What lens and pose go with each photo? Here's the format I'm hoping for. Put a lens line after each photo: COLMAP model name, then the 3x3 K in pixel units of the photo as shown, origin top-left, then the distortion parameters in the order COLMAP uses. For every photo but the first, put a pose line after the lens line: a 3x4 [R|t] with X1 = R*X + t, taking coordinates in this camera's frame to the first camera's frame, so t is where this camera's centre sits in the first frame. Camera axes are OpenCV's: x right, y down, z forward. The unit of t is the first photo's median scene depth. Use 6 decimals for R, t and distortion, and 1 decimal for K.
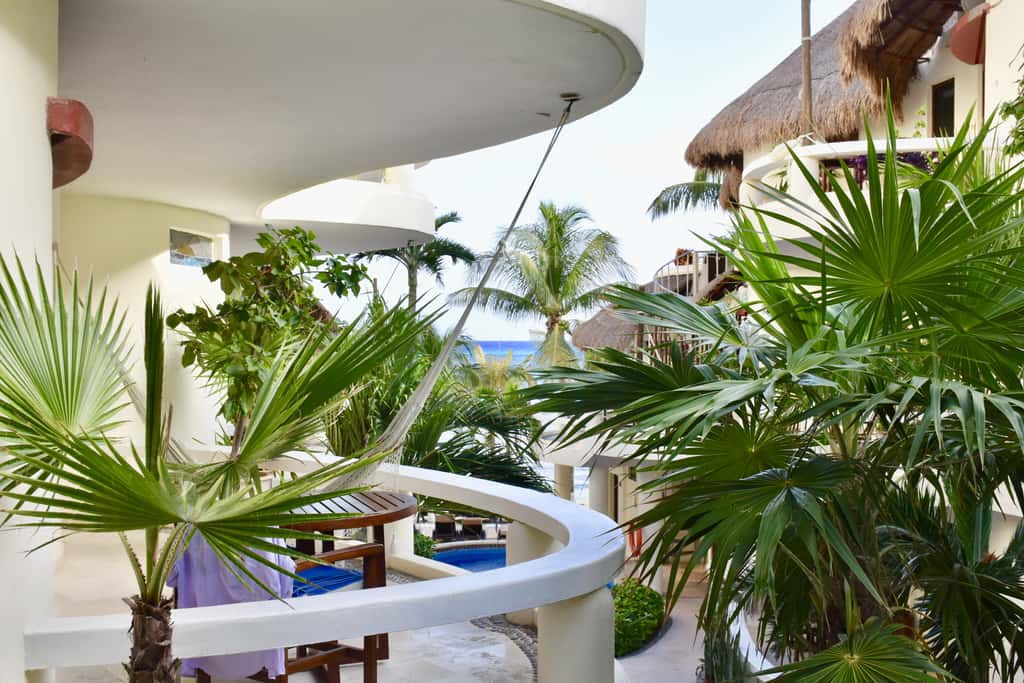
lens RADIAL K [[1091.5, 0, 512.0], [0, 1091.5, 341.5], [0, 0, 1]] dist [-0.006134, -0.000170]
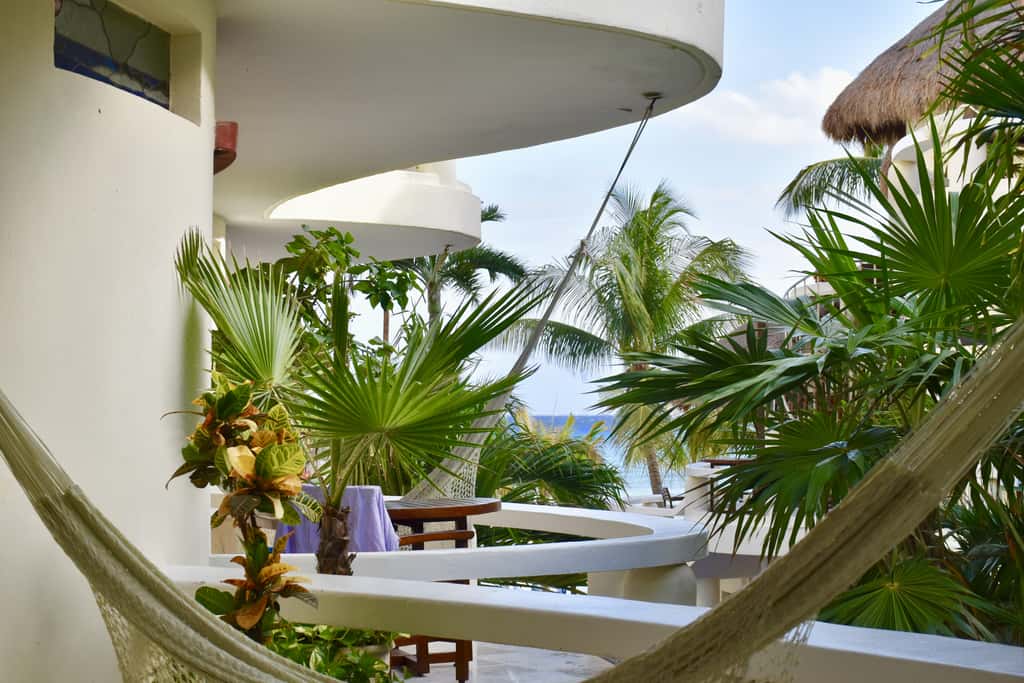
lens RADIAL K [[1831.7, 0, 512.0], [0, 1831.7, 341.5], [0, 0, 1]] dist [0.007012, -0.131209]
pose [[0.999543, -0.004037, -0.029965, -0.015620], [0.002753, 0.999082, -0.042756, 0.043123], [0.030110, 0.042654, 0.998636, -0.402405]]
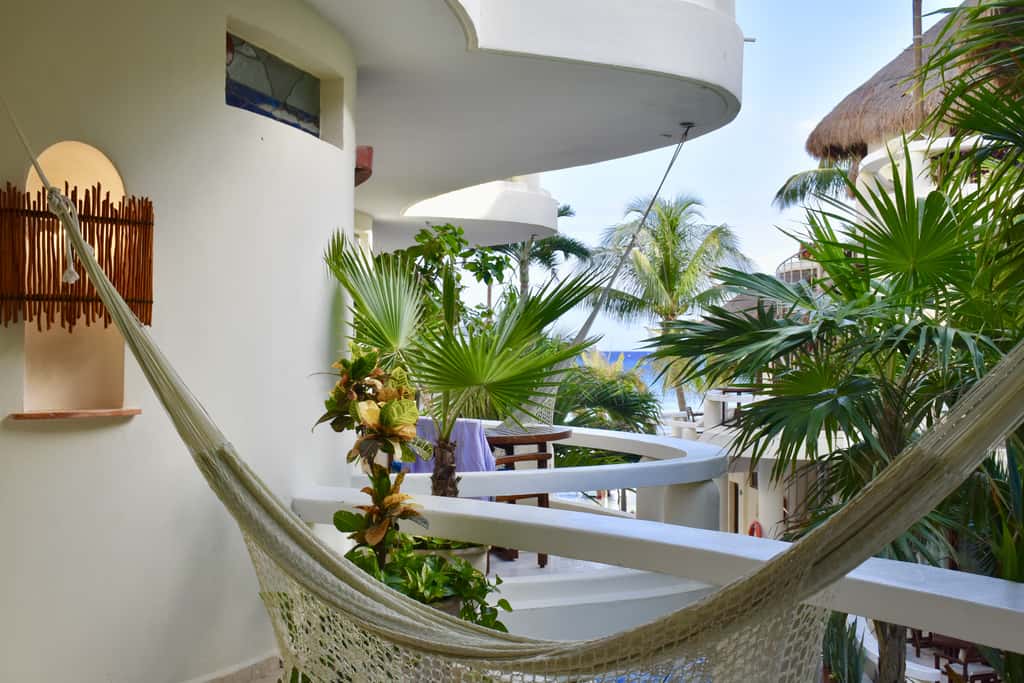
lens RADIAL K [[1278.2, 0, 512.0], [0, 1278.2, 341.5], [0, 0, 1]] dist [-0.016882, -0.024107]
pose [[0.996578, -0.000435, -0.082656, -0.018359], [-0.000356, 0.999954, -0.009555, 0.031889], [0.082657, 0.009552, 0.996532, -0.335000]]
